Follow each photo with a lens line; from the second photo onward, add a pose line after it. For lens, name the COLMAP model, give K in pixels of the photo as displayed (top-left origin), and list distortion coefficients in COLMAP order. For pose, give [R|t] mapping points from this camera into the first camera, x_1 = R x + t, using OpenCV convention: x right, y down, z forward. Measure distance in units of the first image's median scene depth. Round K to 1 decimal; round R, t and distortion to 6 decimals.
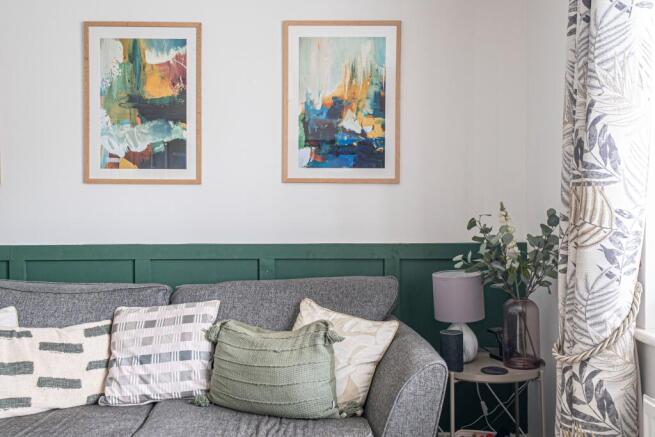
lens RADIAL K [[656.3, 0, 327.5], [0, 656.3, 218.5], [0, 0, 1]] dist [0.042123, 0.003401]
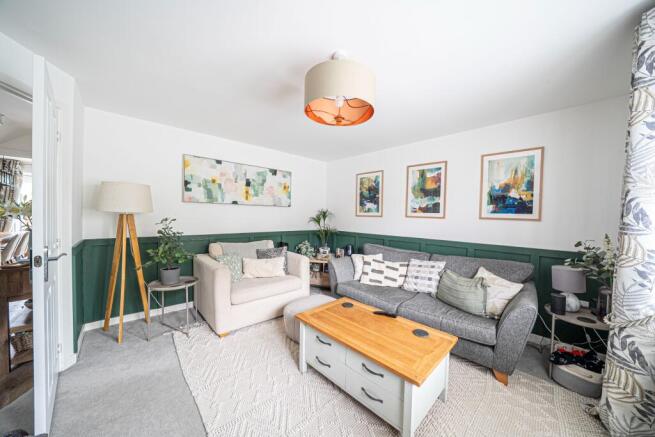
lens RADIAL K [[228.2, 0, 327.5], [0, 228.2, 218.5], [0, 0, 1]] dist [-0.002433, -0.000154]
pose [[0.703203, 0.027281, -0.710465, 0.170098], [-0.036188, 0.999342, 0.002556, -0.044168], [0.710068, 0.023913, 0.703727, -0.033740]]
